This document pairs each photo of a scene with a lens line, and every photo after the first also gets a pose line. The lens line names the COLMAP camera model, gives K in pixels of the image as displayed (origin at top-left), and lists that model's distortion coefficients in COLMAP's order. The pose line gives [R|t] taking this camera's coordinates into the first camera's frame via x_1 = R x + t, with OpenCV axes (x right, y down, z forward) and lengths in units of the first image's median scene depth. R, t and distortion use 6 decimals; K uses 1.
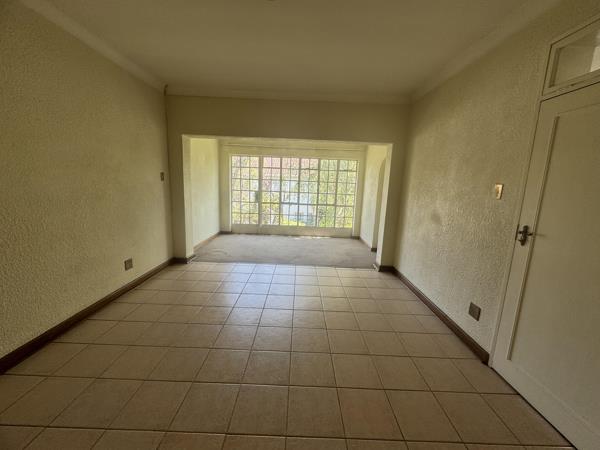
lens RADIAL K [[239.9, 0, 297.9], [0, 239.9, 224.1], [0, 0, 1]] dist [0.000029, 0.000236]
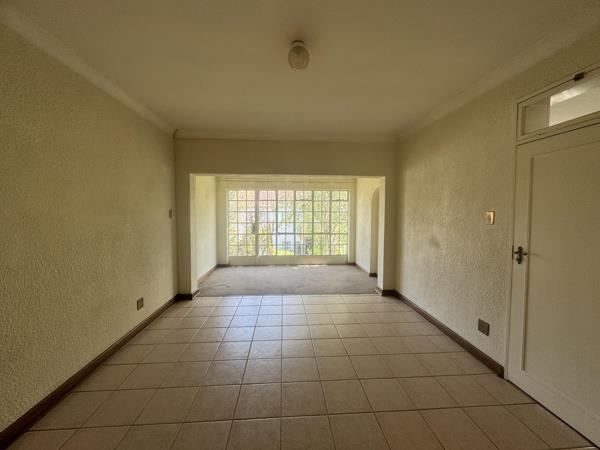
lens RADIAL K [[239.9, 0, 297.9], [0, 239.9, 224.1], [0, 0, 1]] dist [0.000029, 0.000236]
pose [[0.996631, -0.040641, 0.071245, -0.111003], [0.048710, 0.992117, -0.115463, -0.010692], [-0.065991, 0.118544, 0.990753, -0.054111]]
